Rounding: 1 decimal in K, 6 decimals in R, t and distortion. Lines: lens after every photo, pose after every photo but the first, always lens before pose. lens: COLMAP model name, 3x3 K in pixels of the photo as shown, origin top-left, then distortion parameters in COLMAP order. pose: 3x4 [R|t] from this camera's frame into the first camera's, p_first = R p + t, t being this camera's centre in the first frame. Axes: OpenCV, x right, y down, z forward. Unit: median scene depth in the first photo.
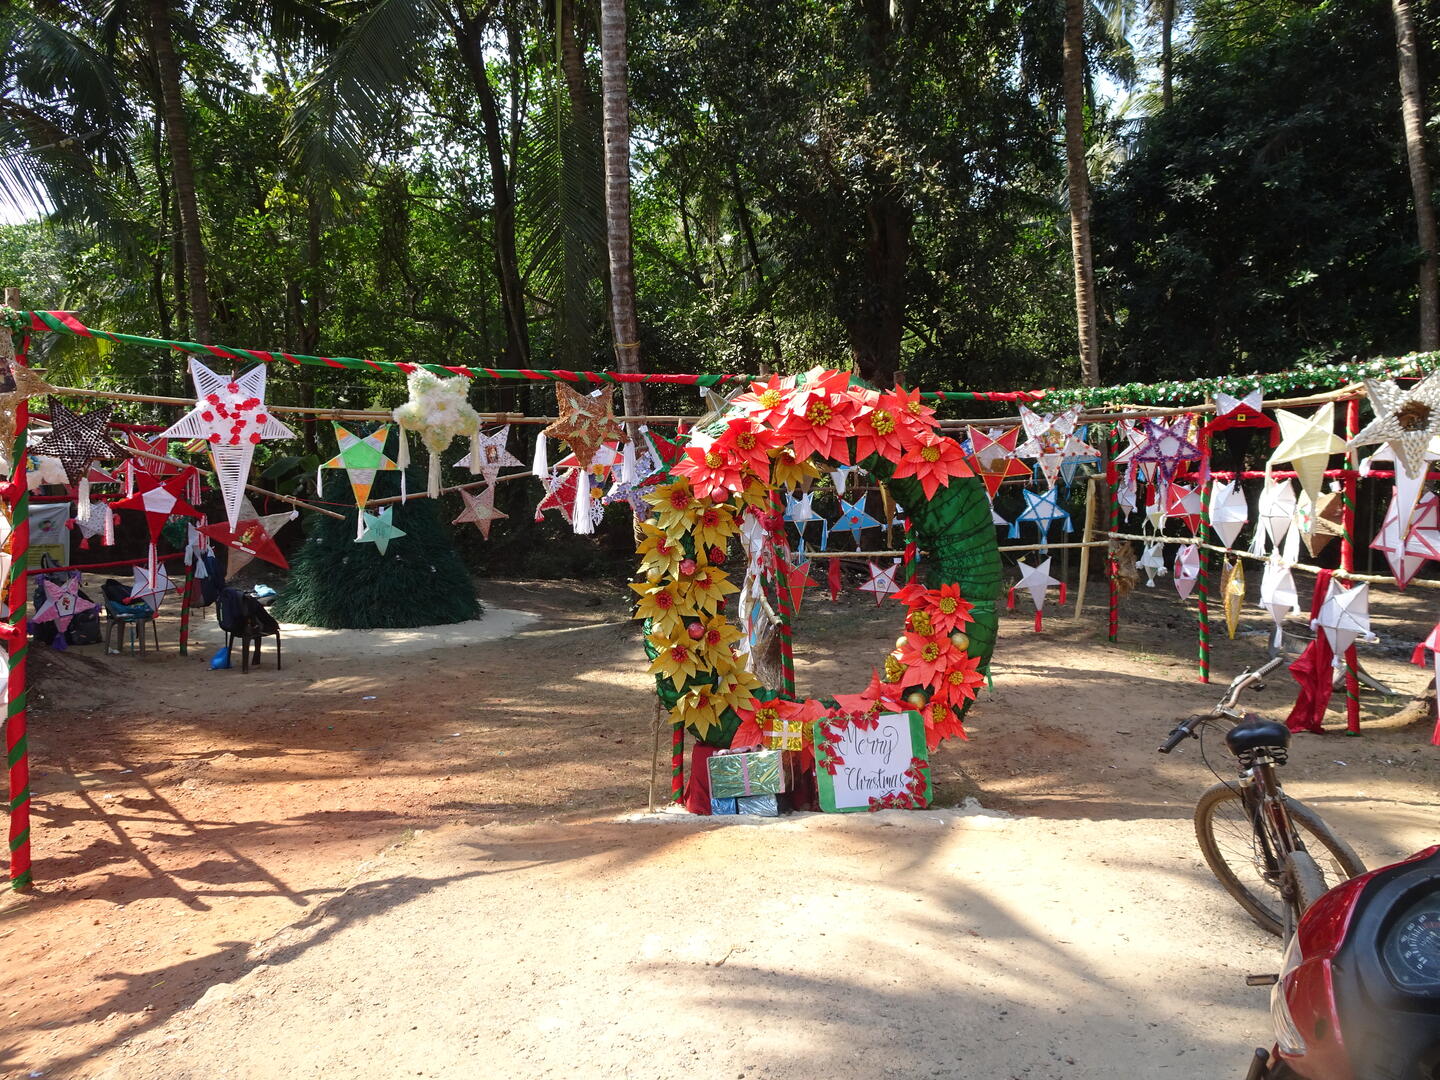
lens RADIAL K [[1025.8, 0, 720.4], [0, 1025.8, 542.1], [0, 0, 1]] dist [0.006134, 0.003404]
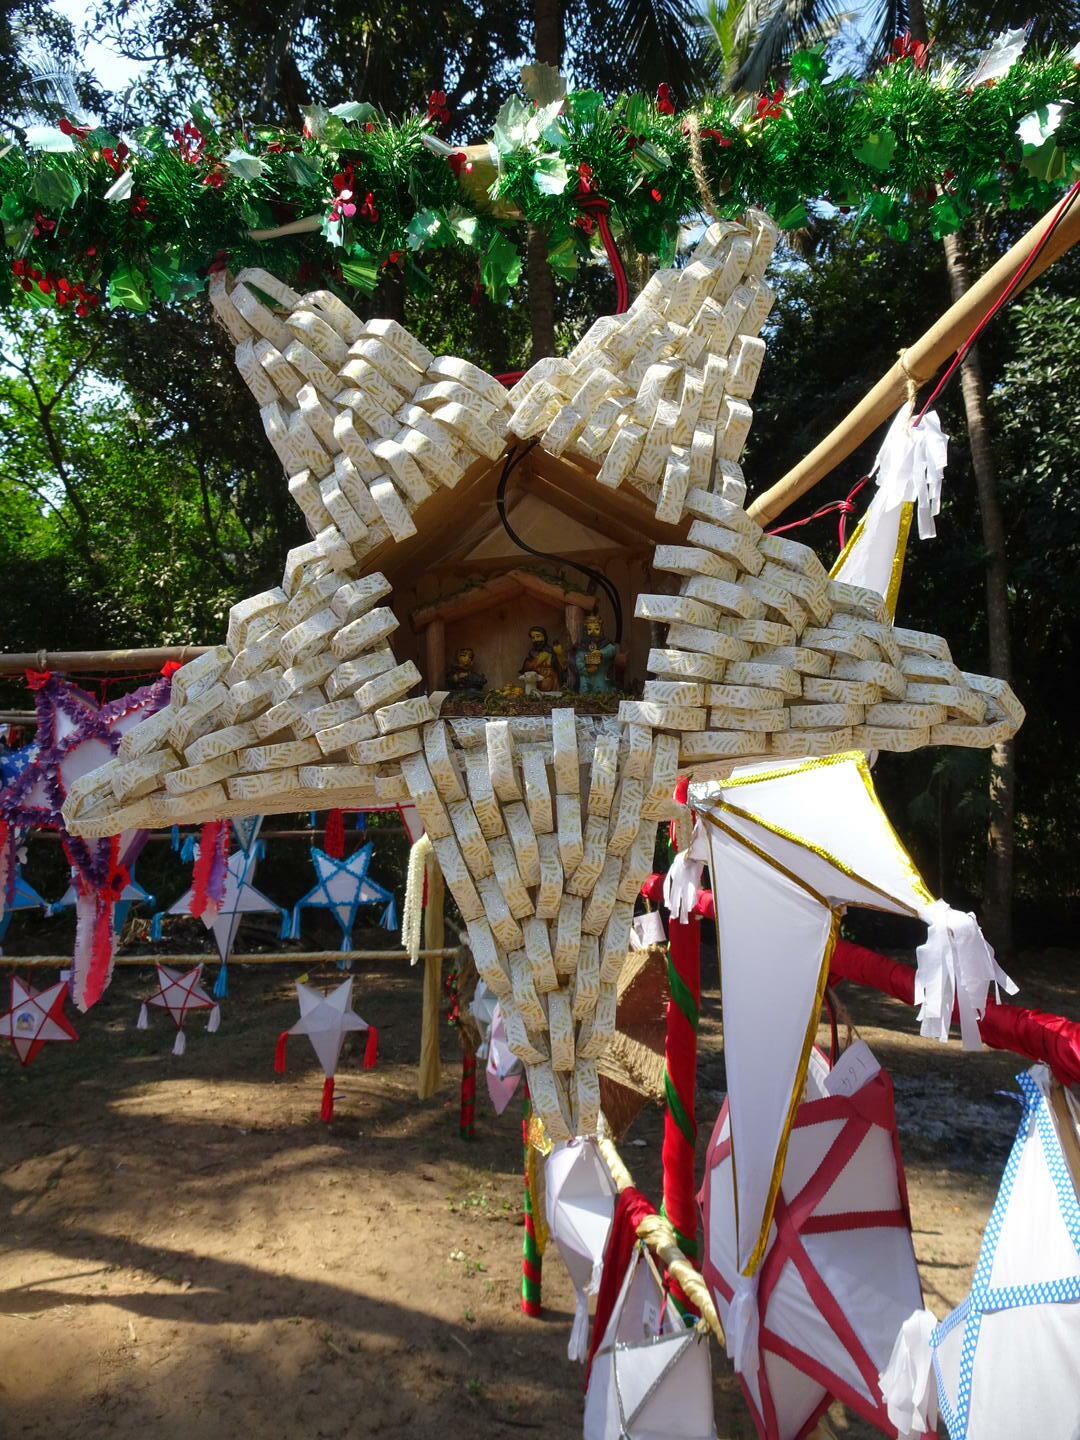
lens RADIAL K [[1025.8, 0, 537.7], [0, 1025.8, 720.9], [0, 0, 1]] dist [0.006134, 0.003404]
pose [[0.985983, 0.055607, 0.157306, 0.323700], [-0.033358, 0.989491, -0.140694, -0.045176], [-0.163476, 0.133475, 0.977476, 0.439452]]
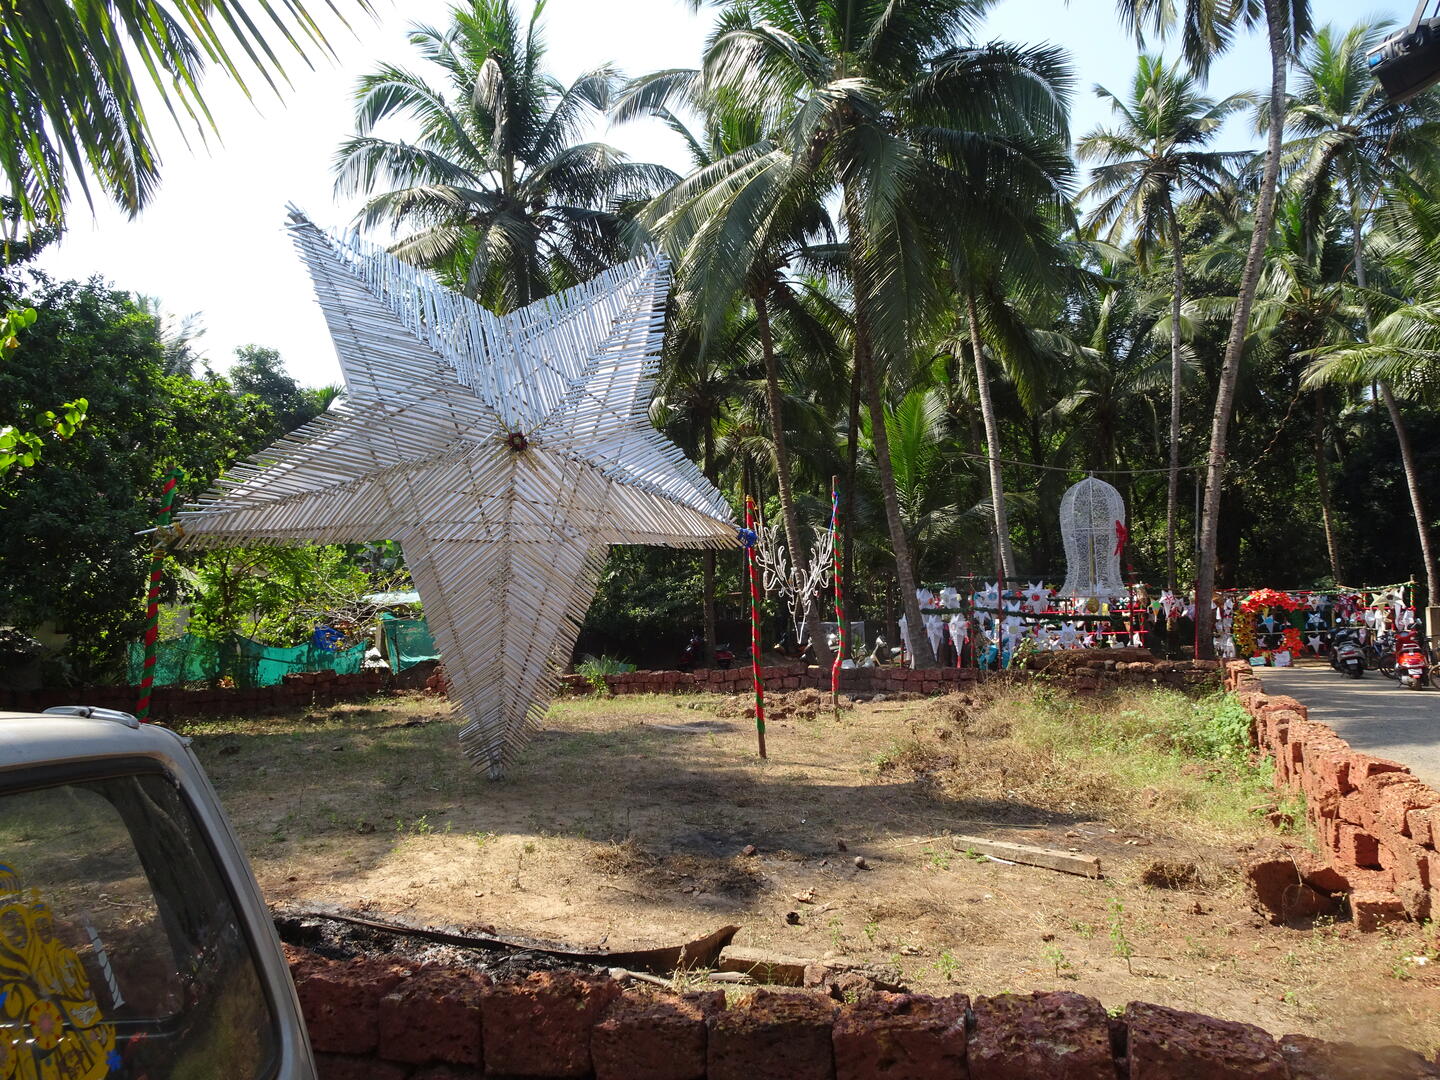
lens RADIAL K [[1025.8, 0, 723.0], [0, 1025.8, 539.2], [0, 0, 1]] dist [0.006134, 0.003404]
pose [[0.974001, -0.013323, -0.226152, -0.748292], [-0.017673, 0.990759, -0.134481, 0.180956], [0.225854, 0.134981, 0.964764, -2.513470]]
